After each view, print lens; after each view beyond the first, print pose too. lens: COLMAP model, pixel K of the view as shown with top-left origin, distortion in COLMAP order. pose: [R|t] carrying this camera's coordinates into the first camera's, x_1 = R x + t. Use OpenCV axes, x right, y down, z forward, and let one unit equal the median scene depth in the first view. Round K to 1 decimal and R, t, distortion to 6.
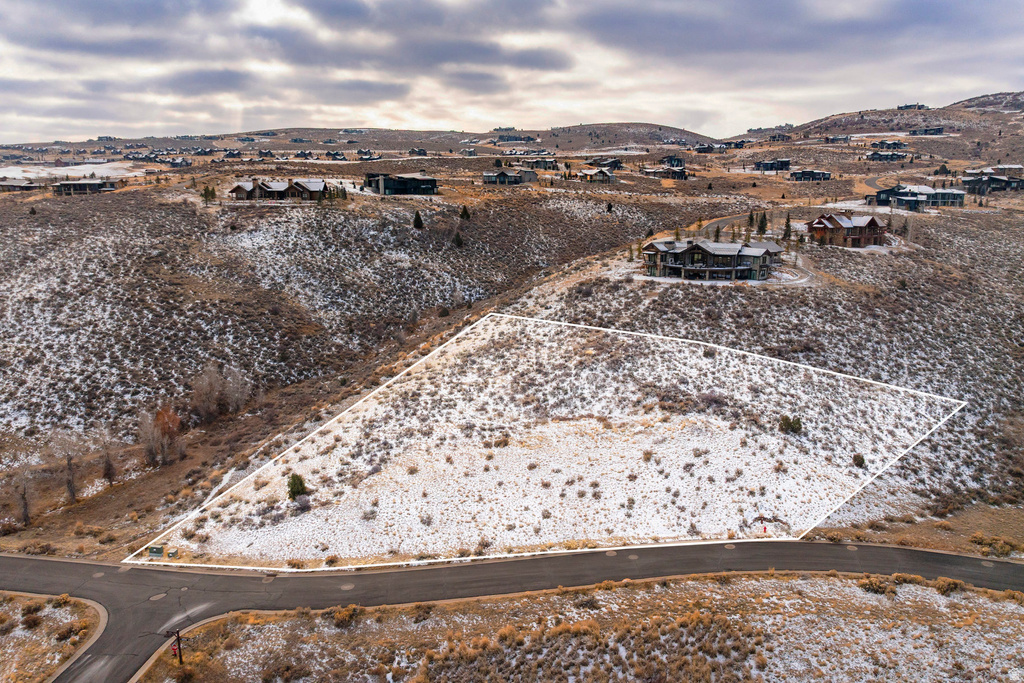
lens RADIAL K [[724.2, 0, 512.0], [0, 724.2, 341.5], [0, 0, 1]] dist [-0.040569, 0.007435]
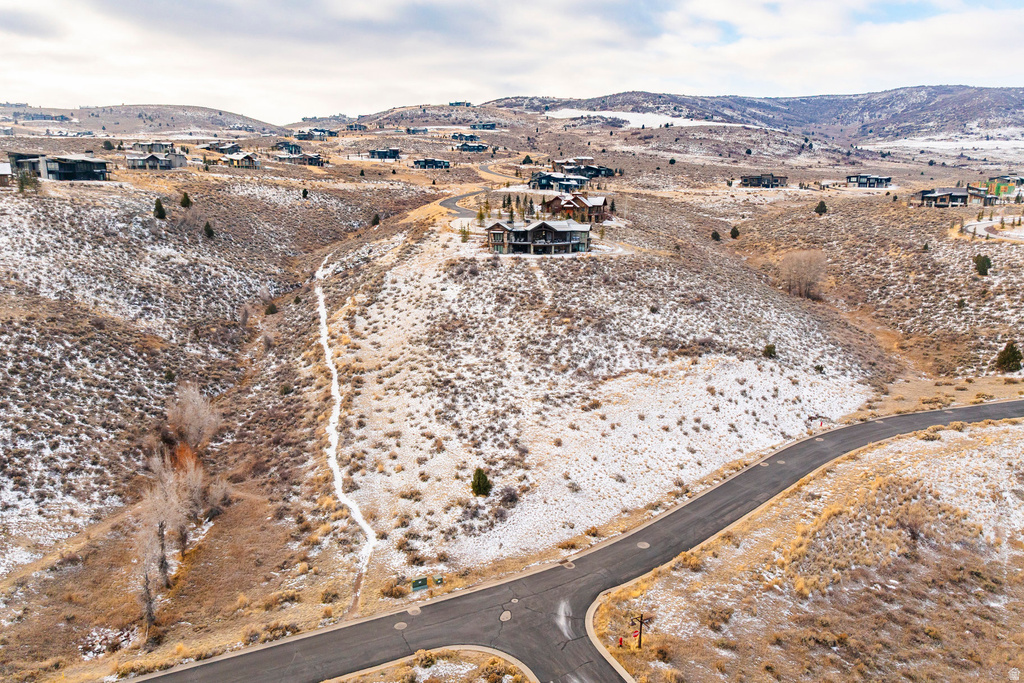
lens RADIAL K [[724.2, 0, 512.0], [0, 724.2, 341.5], [0, 0, 1]] dist [-0.040569, 0.007435]
pose [[0.811373, -0.121602, 0.571741, -0.147440], [0.112946, 0.992303, 0.050766, -0.004559], [-0.573513, 0.023386, 0.818862, 0.037562]]
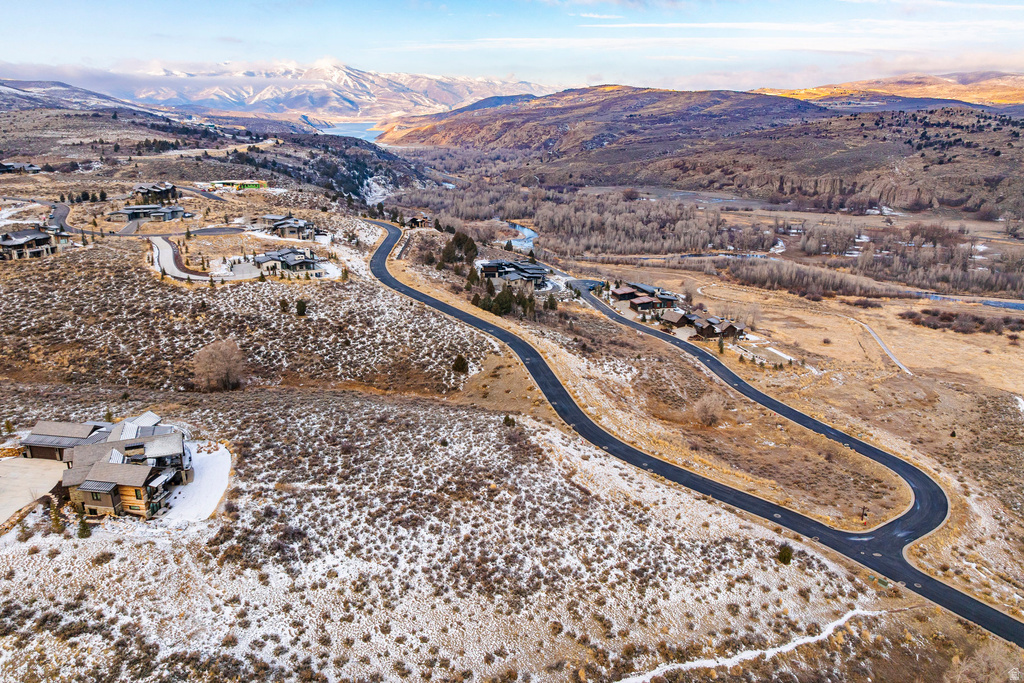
lens RADIAL K [[724.2, 0, 512.0], [0, 724.2, 341.5], [0, 0, 1]] dist [-0.040569, 0.007435]
pose [[-0.683640, -0.225977, 0.693953, -0.152272], [0.154610, 0.884431, 0.440316, -0.161564], [-0.713254, 0.408310, -0.569694, 0.376780]]
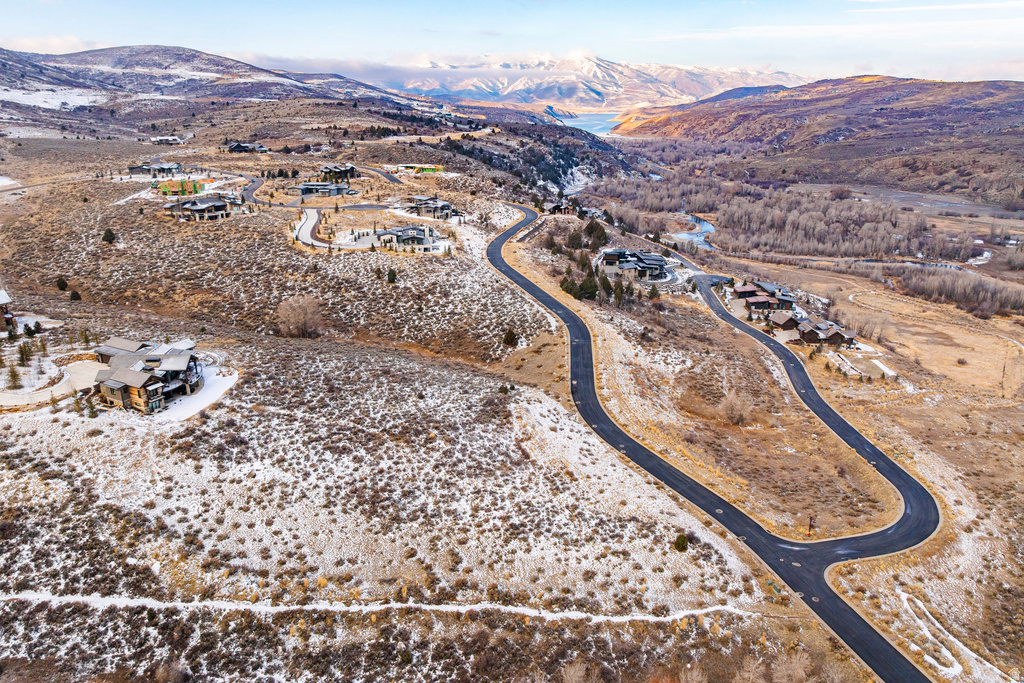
lens RADIAL K [[724.2, 0, 512.0], [0, 724.2, 341.5], [0, 0, 1]] dist [-0.040569, 0.007435]
pose [[-0.410435, -0.290469, 0.864390, -0.238439], [0.196472, 0.897480, 0.394879, -0.145420], [-0.890473, 0.331901, -0.311288, 0.302091]]
